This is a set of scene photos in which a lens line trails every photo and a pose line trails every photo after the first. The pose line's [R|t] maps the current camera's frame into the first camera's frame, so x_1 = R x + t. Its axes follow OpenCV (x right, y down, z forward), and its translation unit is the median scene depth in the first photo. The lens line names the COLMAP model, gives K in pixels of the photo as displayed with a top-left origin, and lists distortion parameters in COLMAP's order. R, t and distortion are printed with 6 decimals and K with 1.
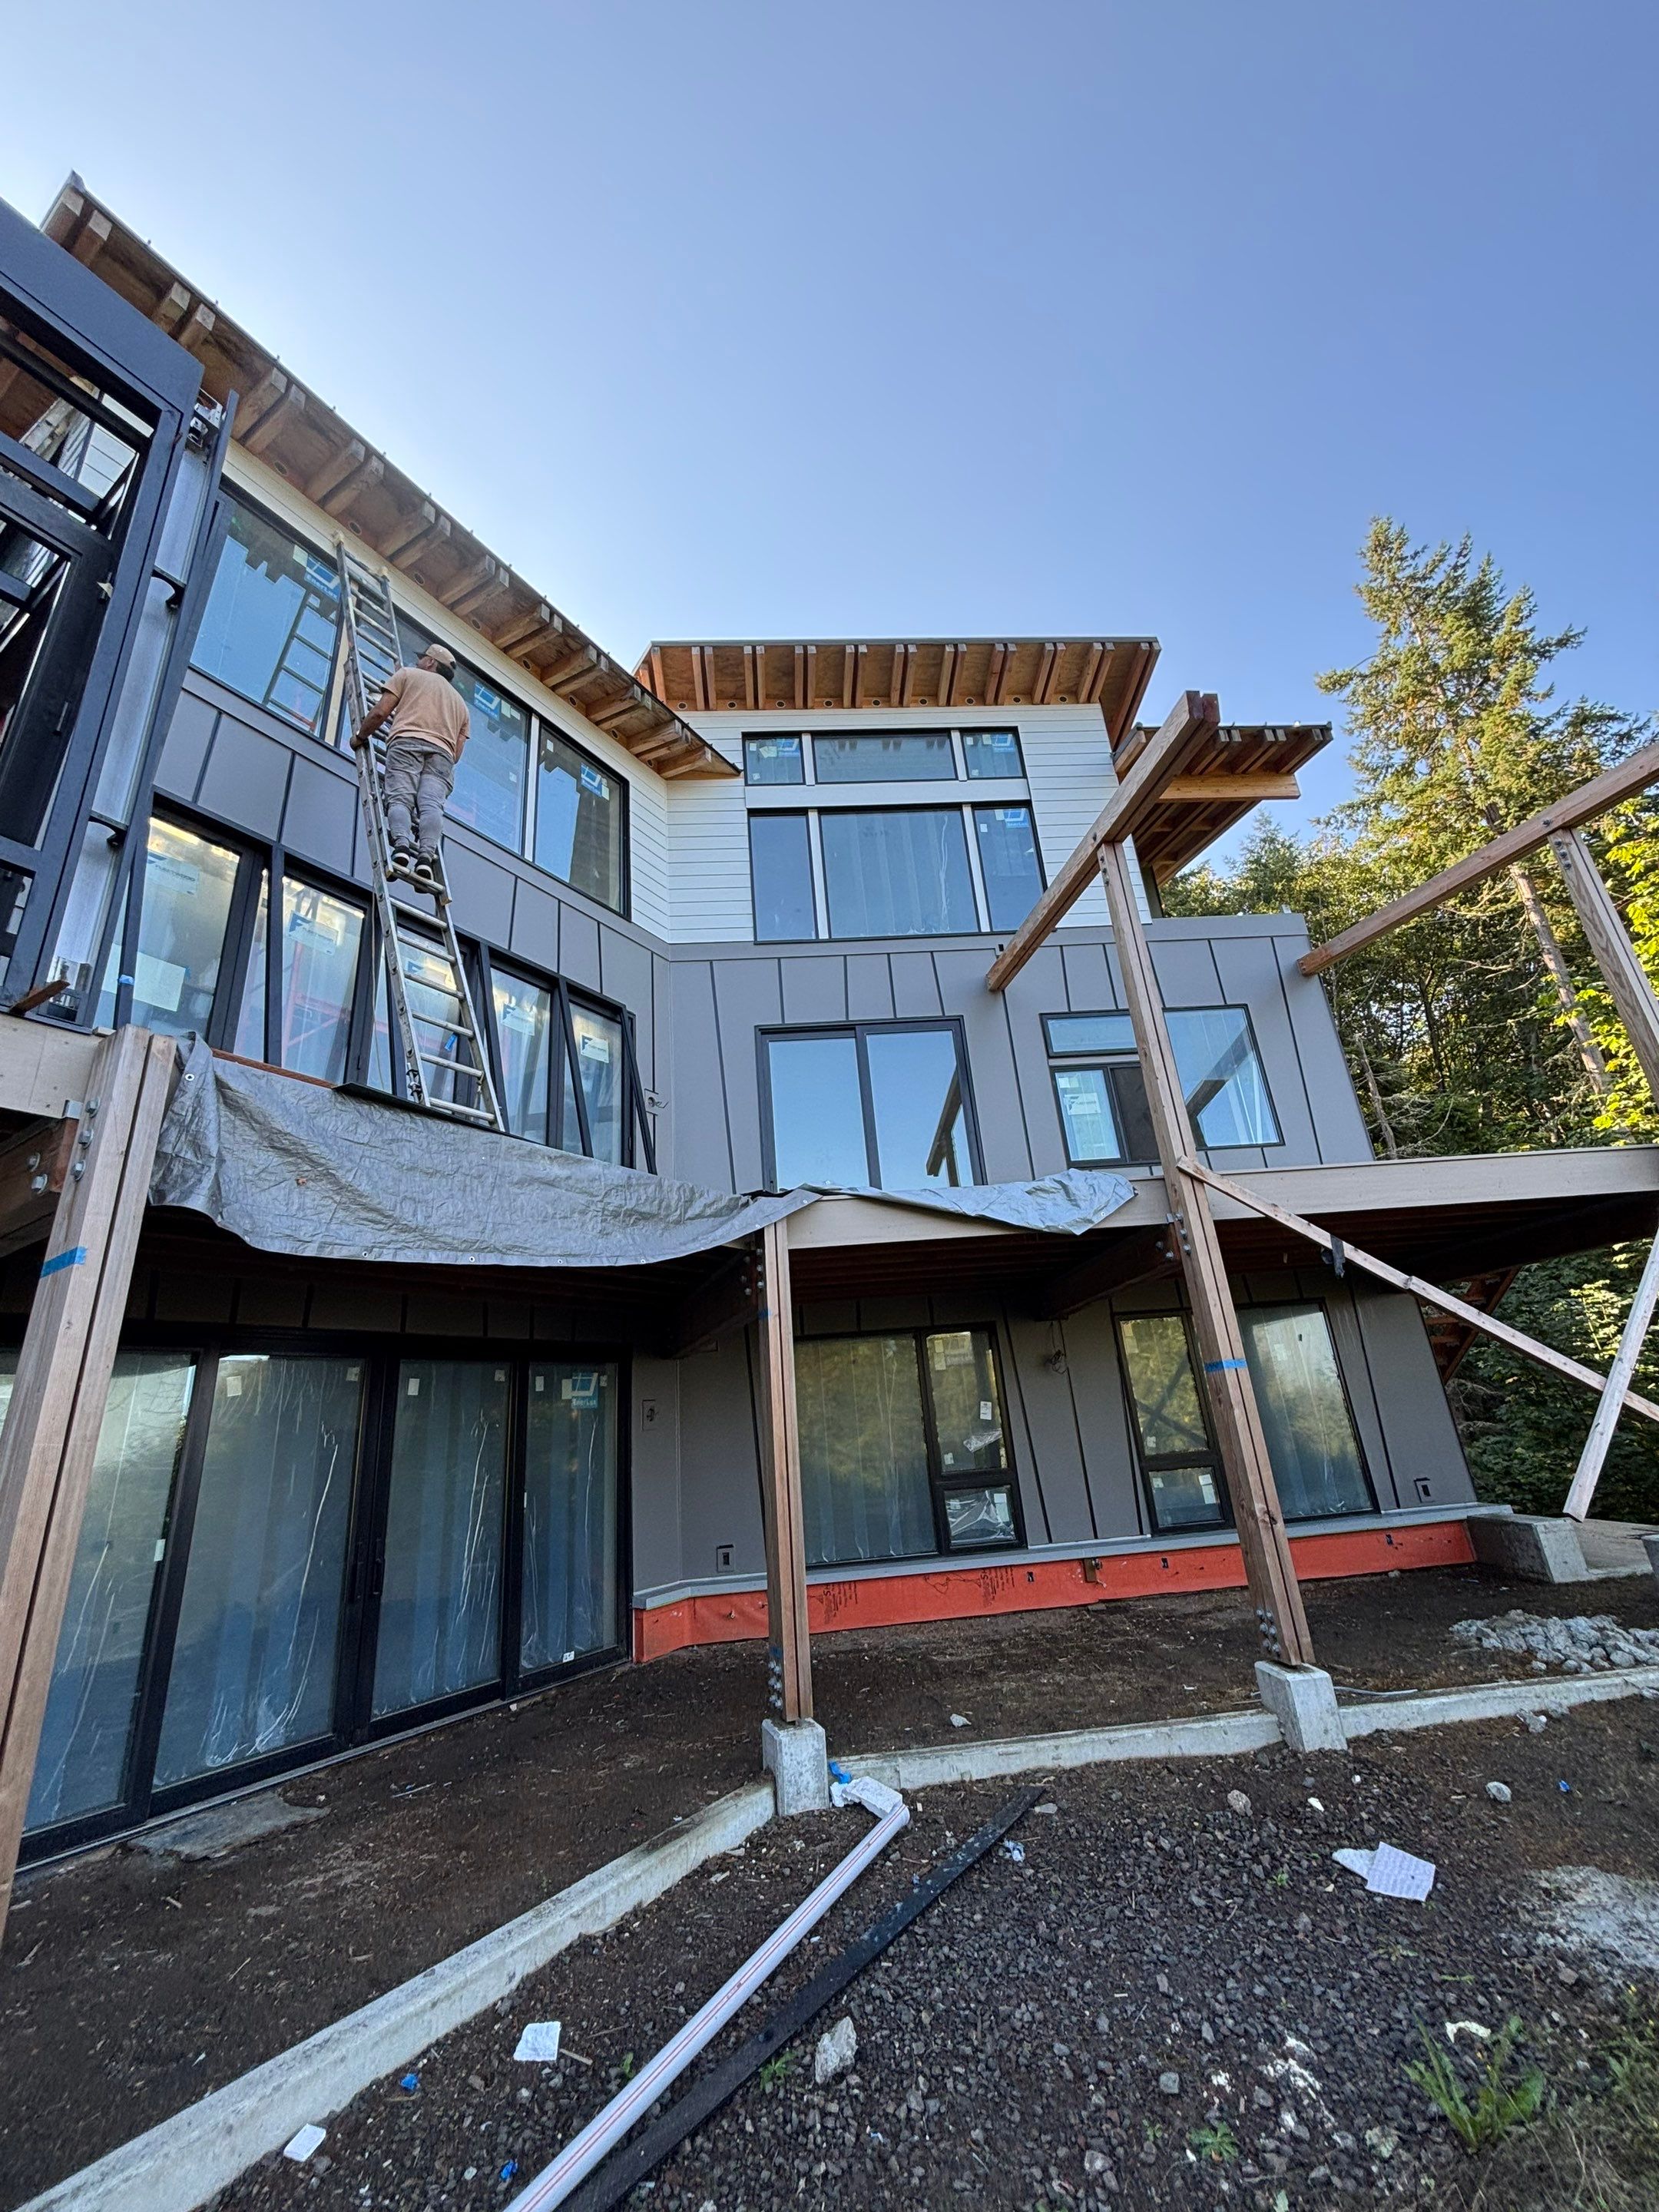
lens RADIAL K [[881.9, 0, 832.2], [0, 881.9, 1108.0], [0, 0, 1]] dist [-0.001028, 0.001020]
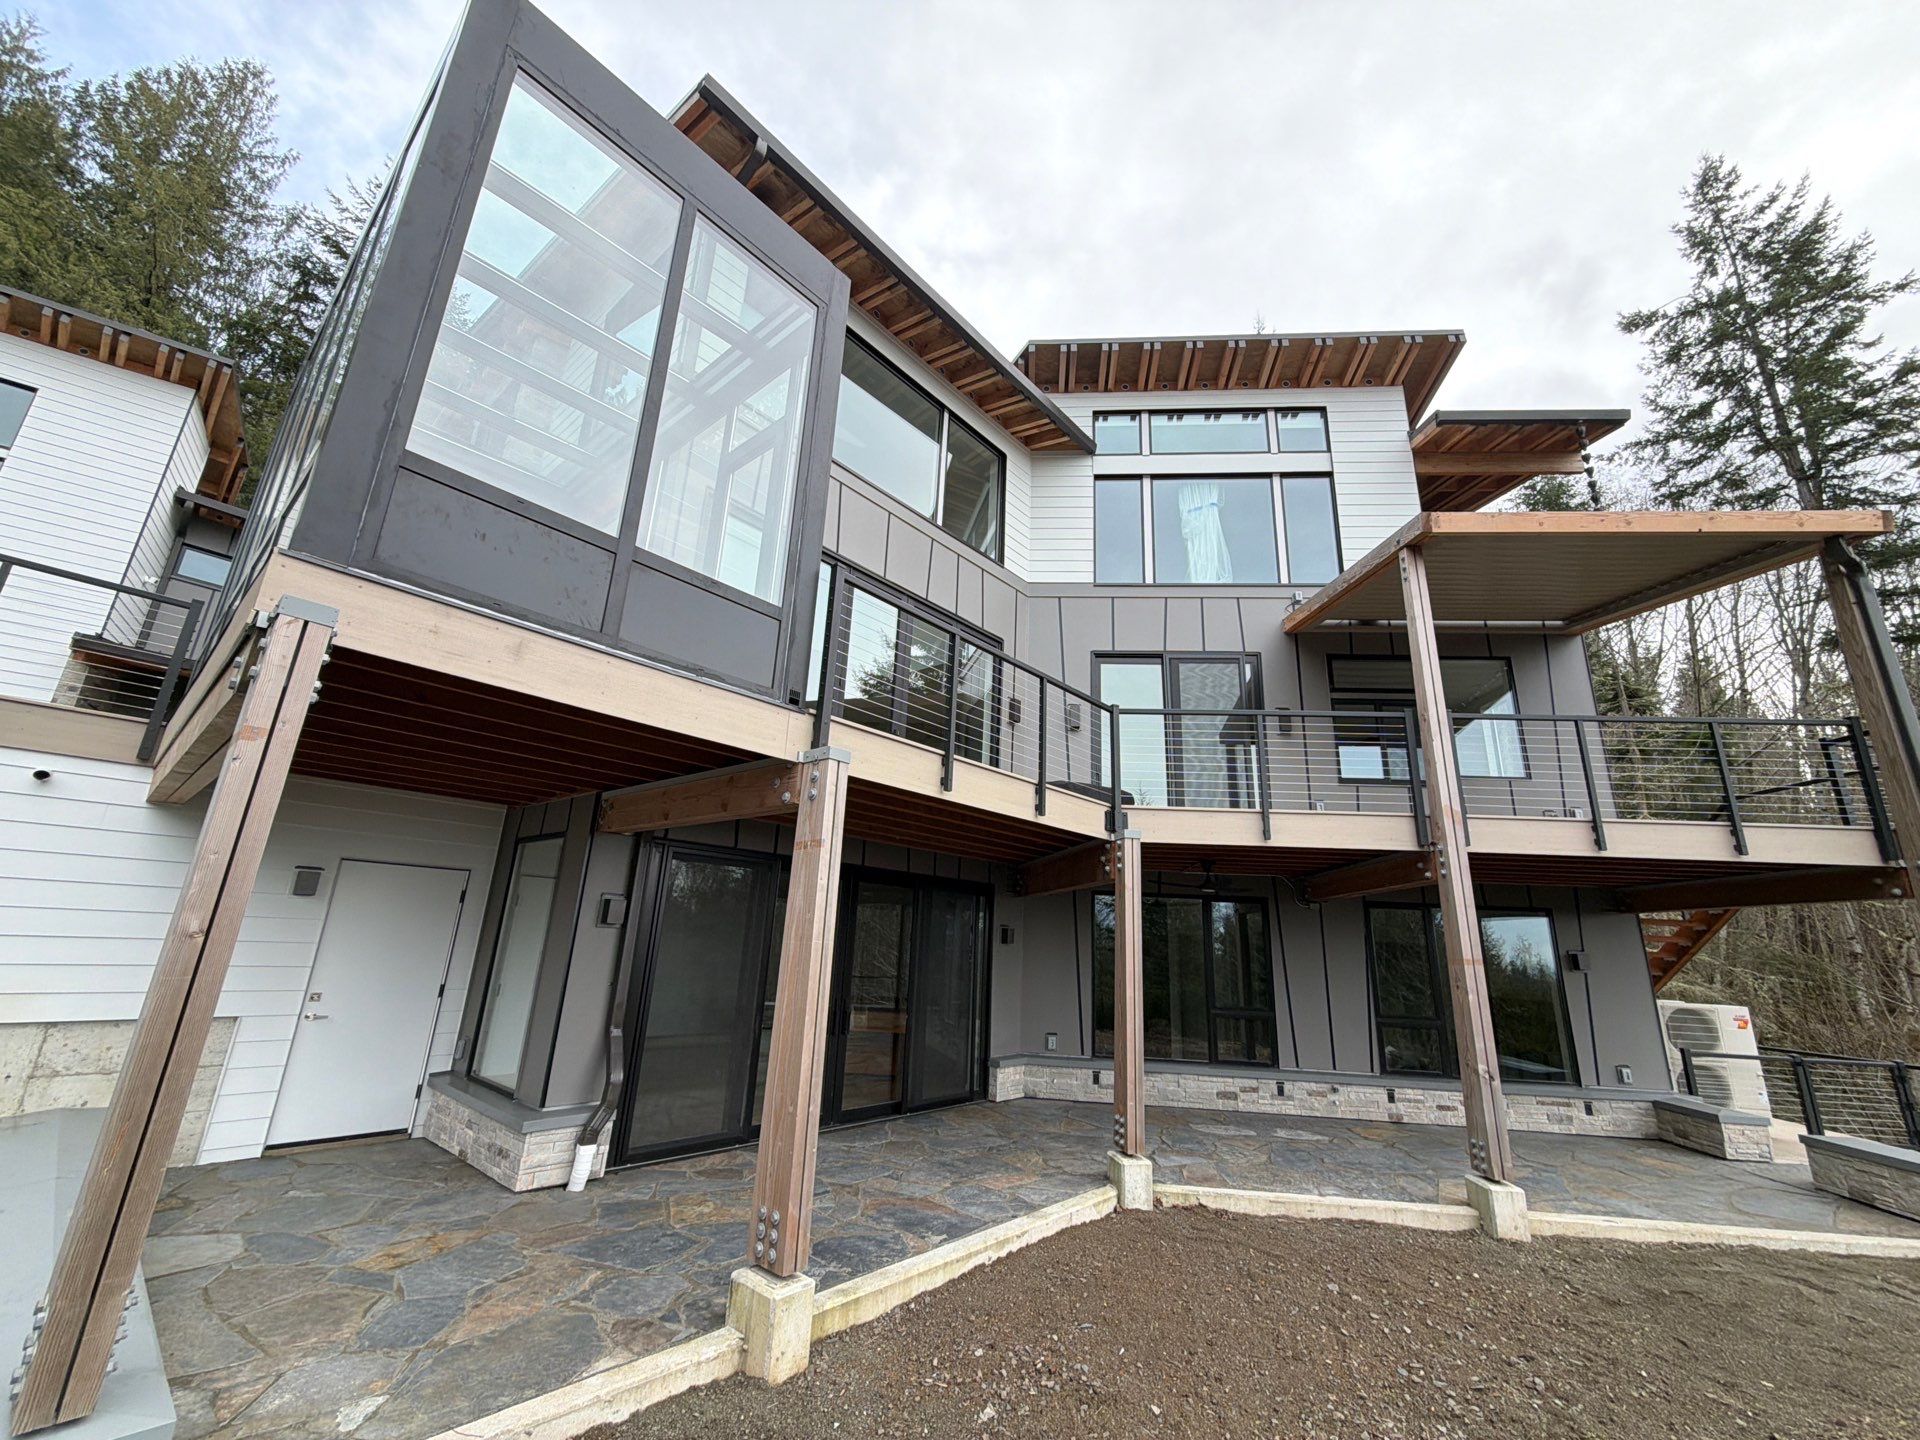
lens RADIAL K [[765.5, 0, 947.2], [0, 765.5, 718.0], [0, 0, 1]] dist [-0.001028, 0.001020]
pose [[0.982118, 0.079259, -0.170770, -0.091589], [-0.066395, 0.994599, 0.079772, -0.068074], [0.176170, -0.067008, 0.982076, -0.148525]]
